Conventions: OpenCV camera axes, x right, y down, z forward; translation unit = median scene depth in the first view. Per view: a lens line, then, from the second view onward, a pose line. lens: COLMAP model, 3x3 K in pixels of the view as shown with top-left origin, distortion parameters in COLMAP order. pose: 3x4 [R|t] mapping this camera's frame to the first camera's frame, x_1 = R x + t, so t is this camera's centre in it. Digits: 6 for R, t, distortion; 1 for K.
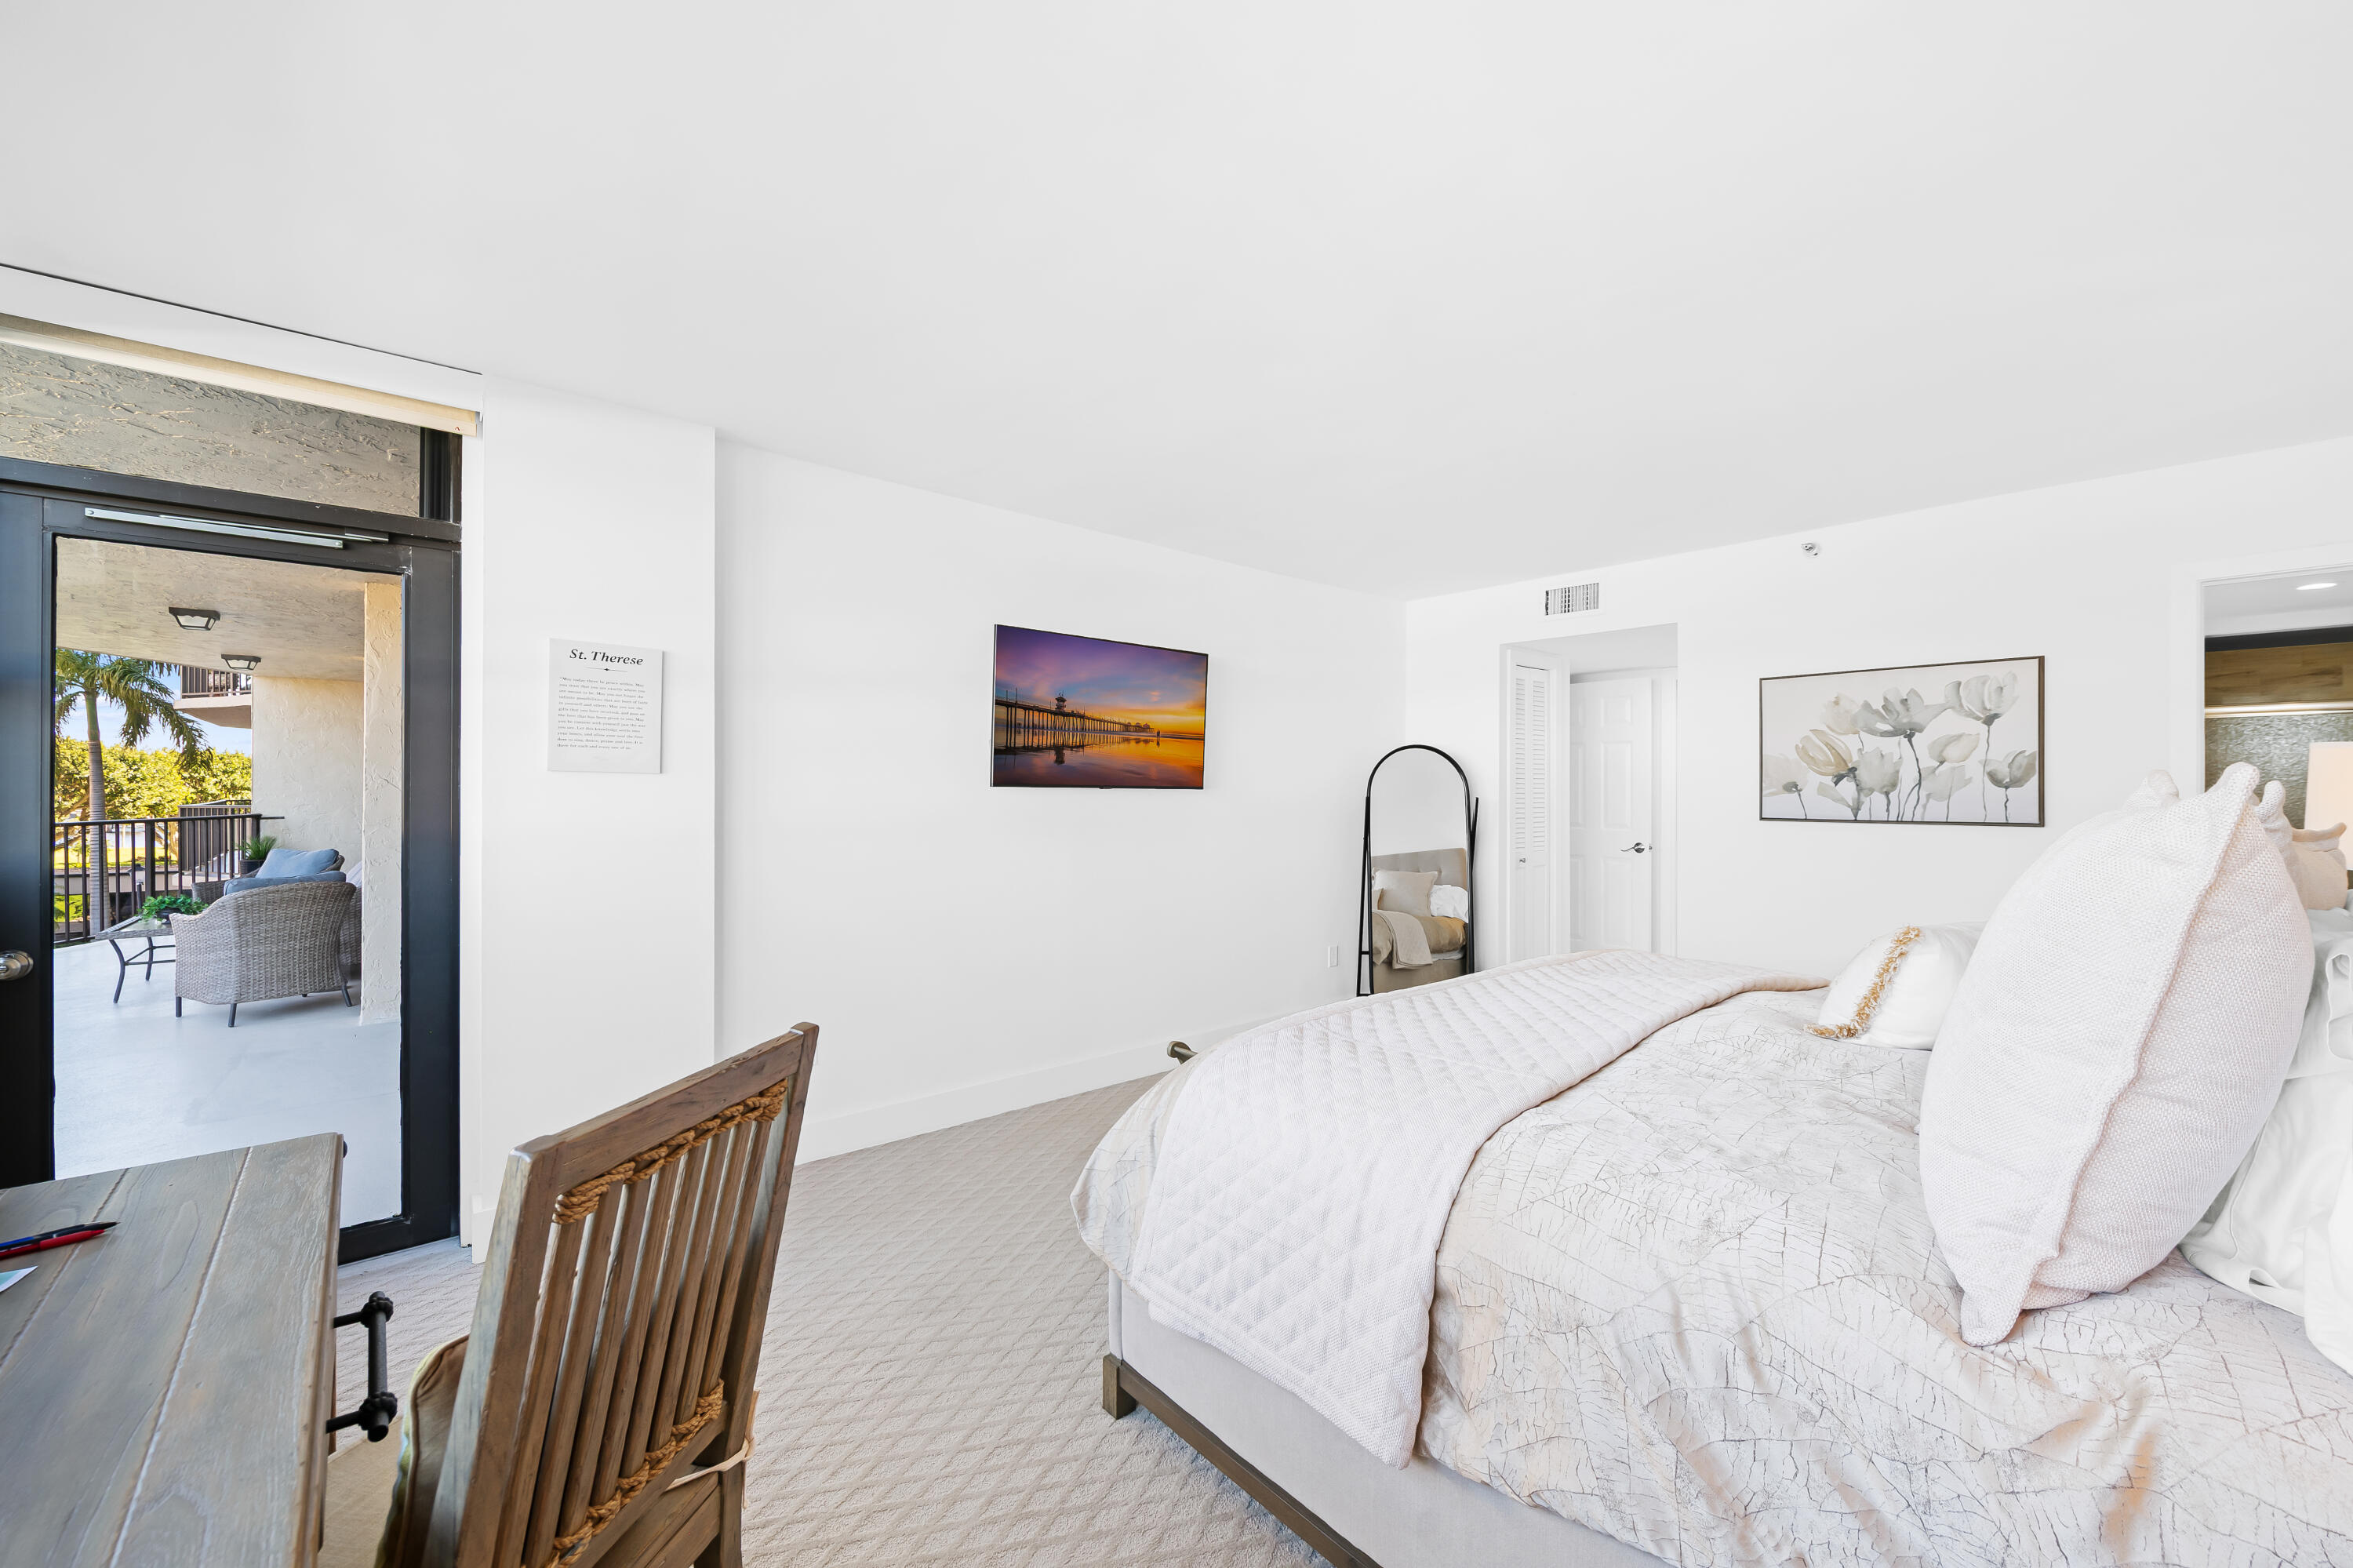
lens RADIAL K [[948.1, 0, 1176.5], [0, 948.1, 784.0], [0, 0, 1]] dist [-0.001826, -0.000049]
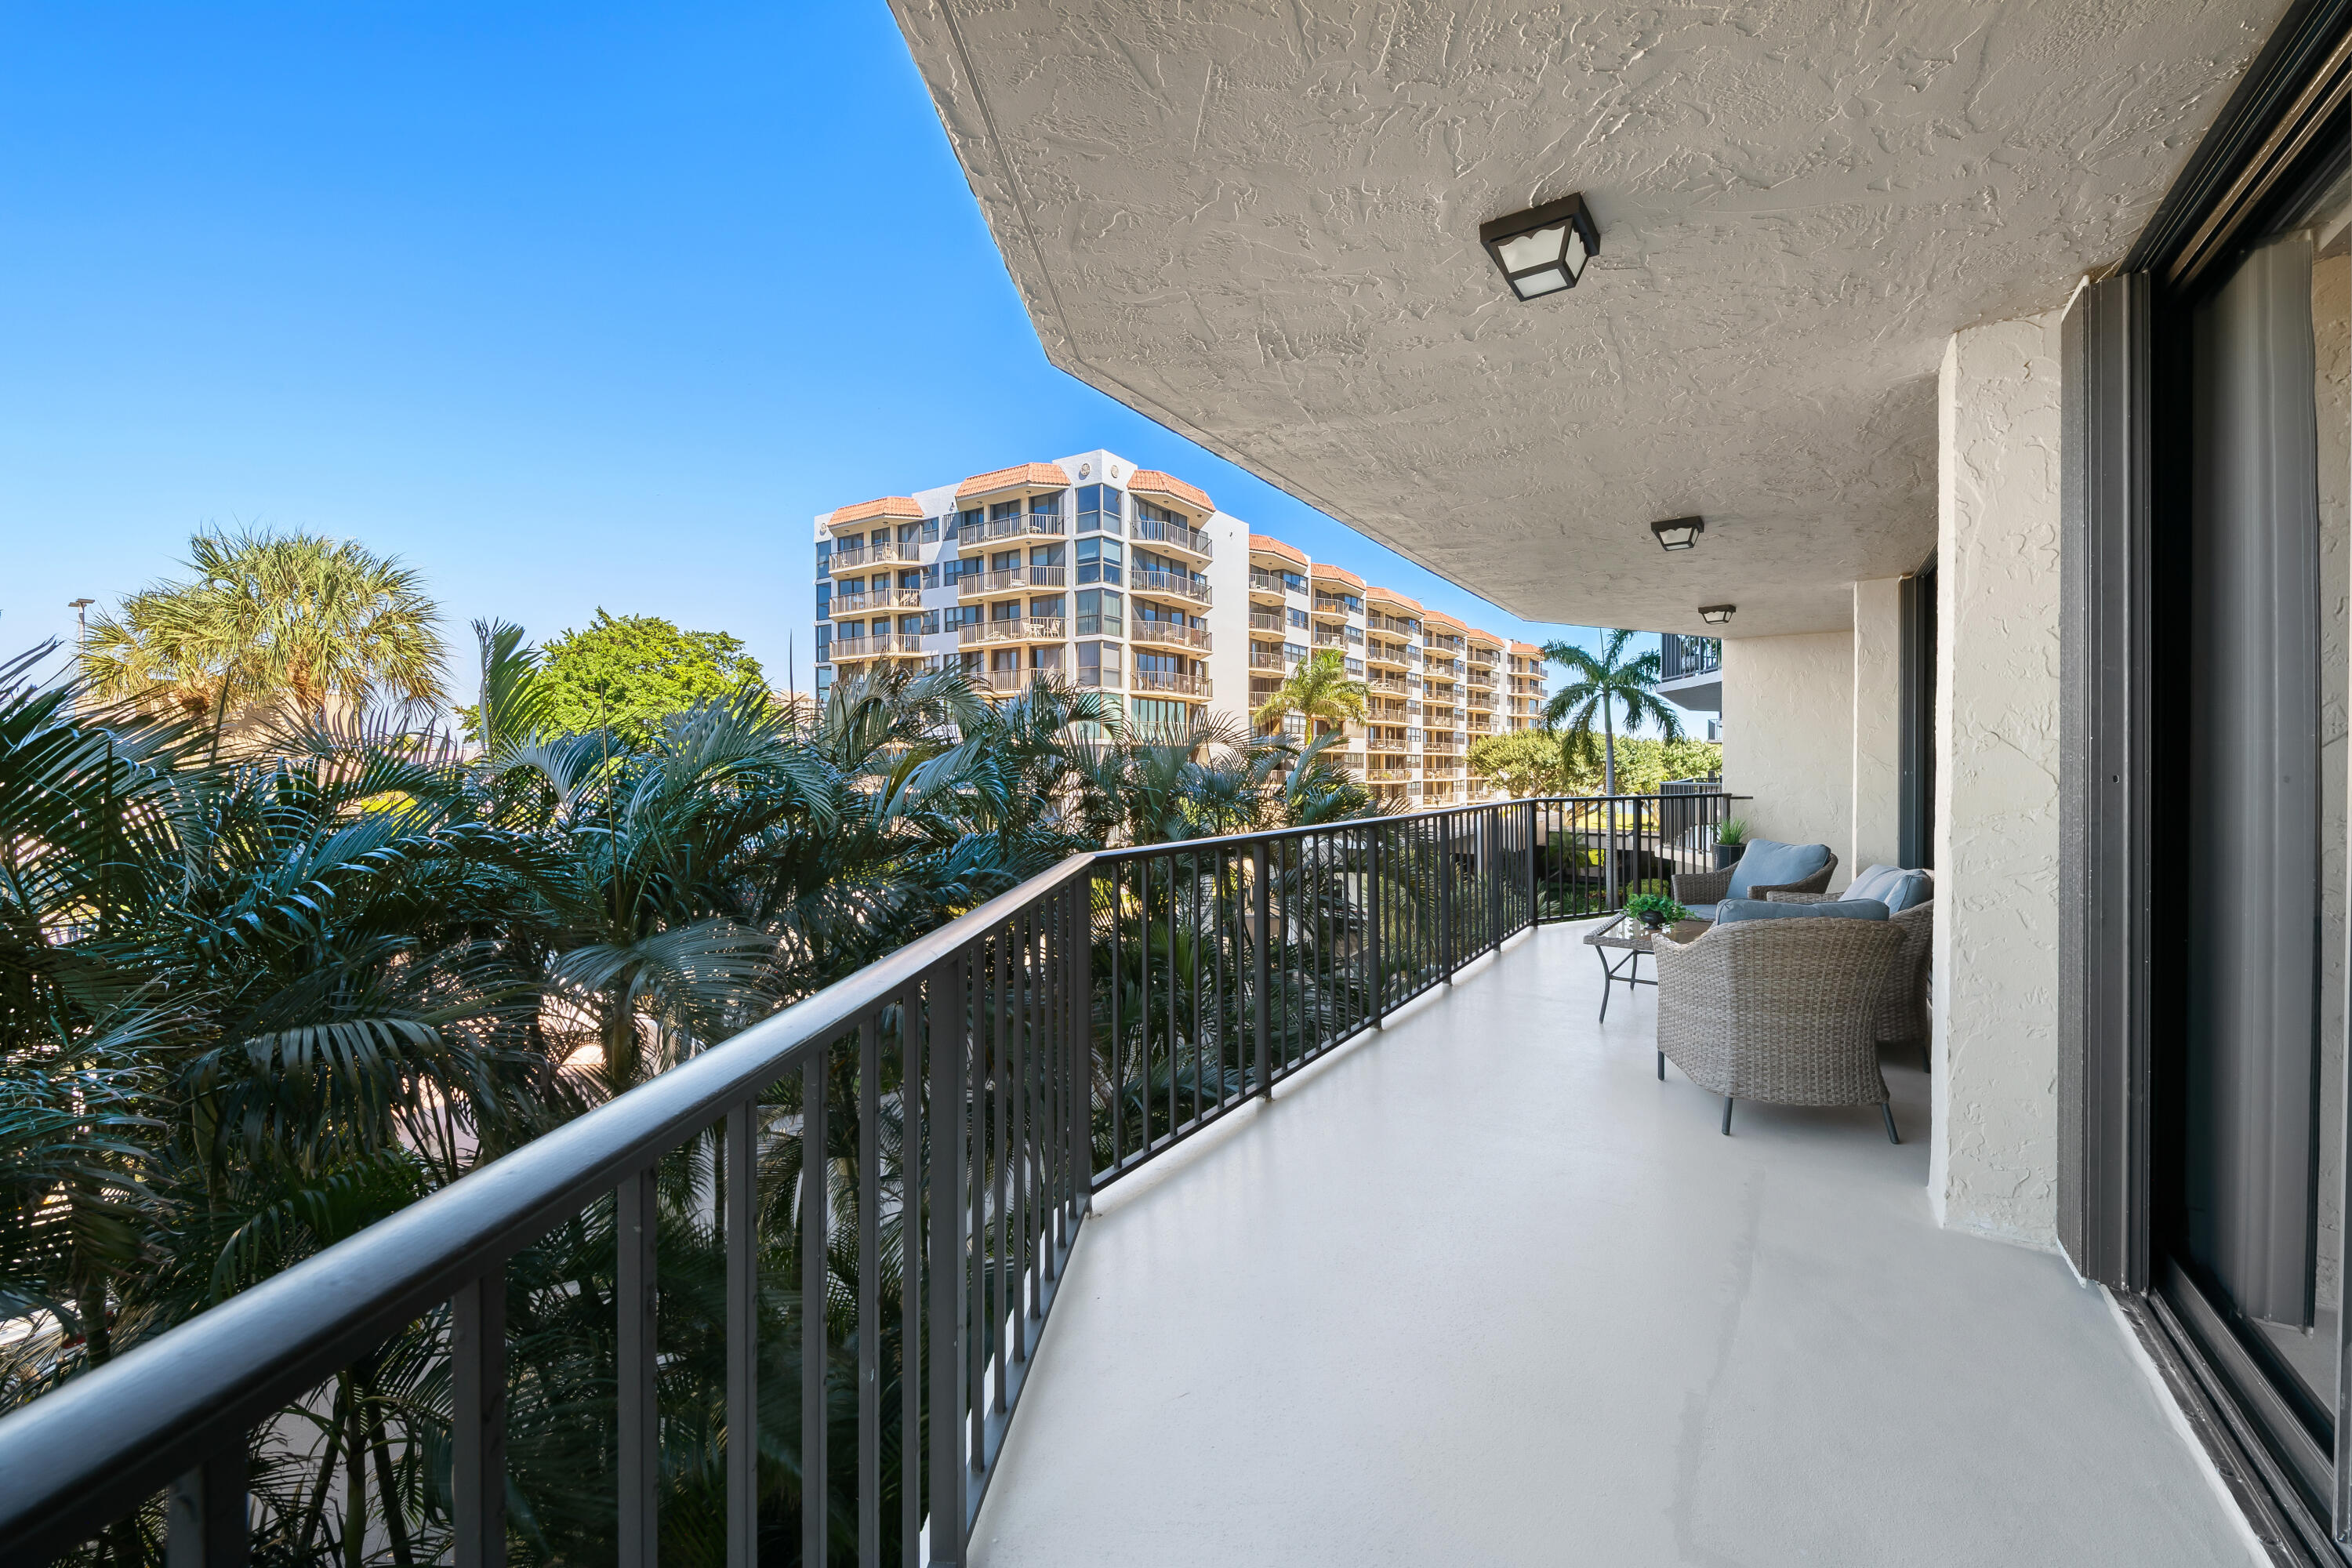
lens RADIAL K [[910.4, 0, 1207.1], [0, 910.4, 779.0], [0, 0, 1]] dist [0.000651, -0.000196]
pose [[0.293750, 0.008708, -0.955843, -0.293028], [0.005330, 0.999928, 0.010747, 0.006474], [0.955867, -0.008252, 0.293683, 0.276536]]
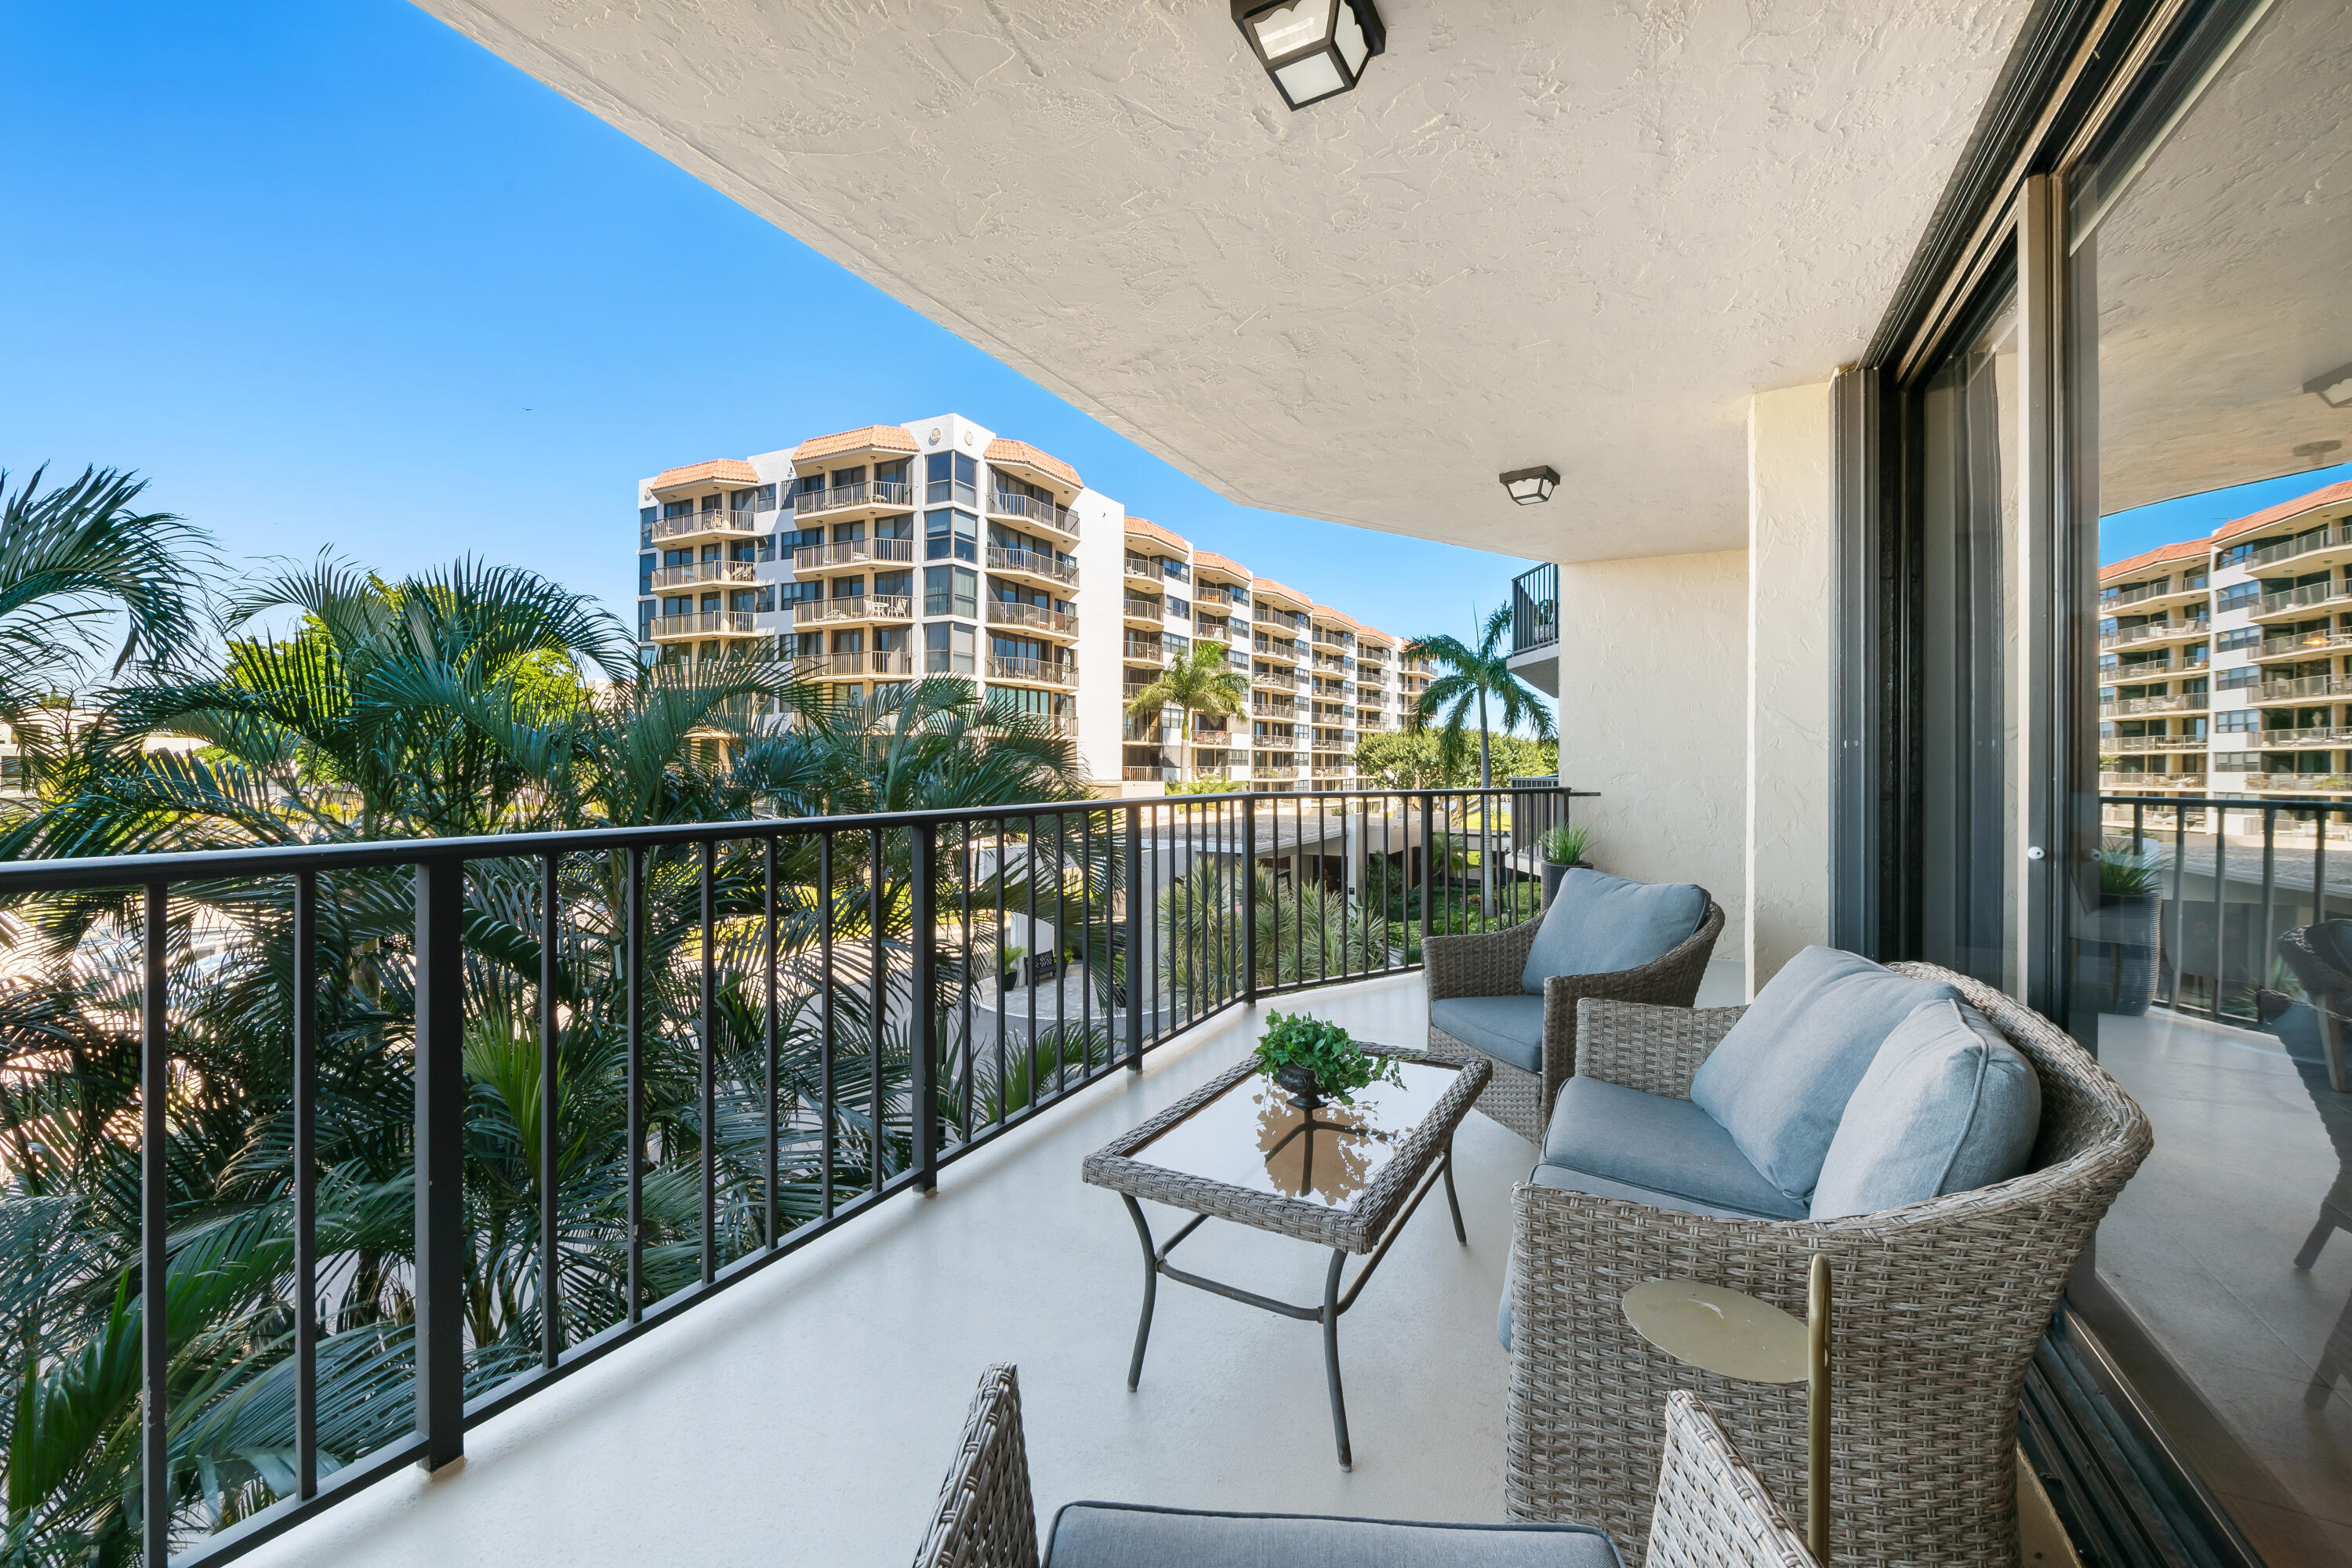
lens RADIAL K [[897.0, 0, 1210.1], [0, 897.0, 765.3], [0, 0, 1]] dist [0.000840, -0.000021]
pose [[0.384782, -0.001559, -0.923006, -0.528097], [-0.002680, 0.999992, -0.002806, 0.020064], [0.923004, 0.003553, 0.384775, 0.569005]]
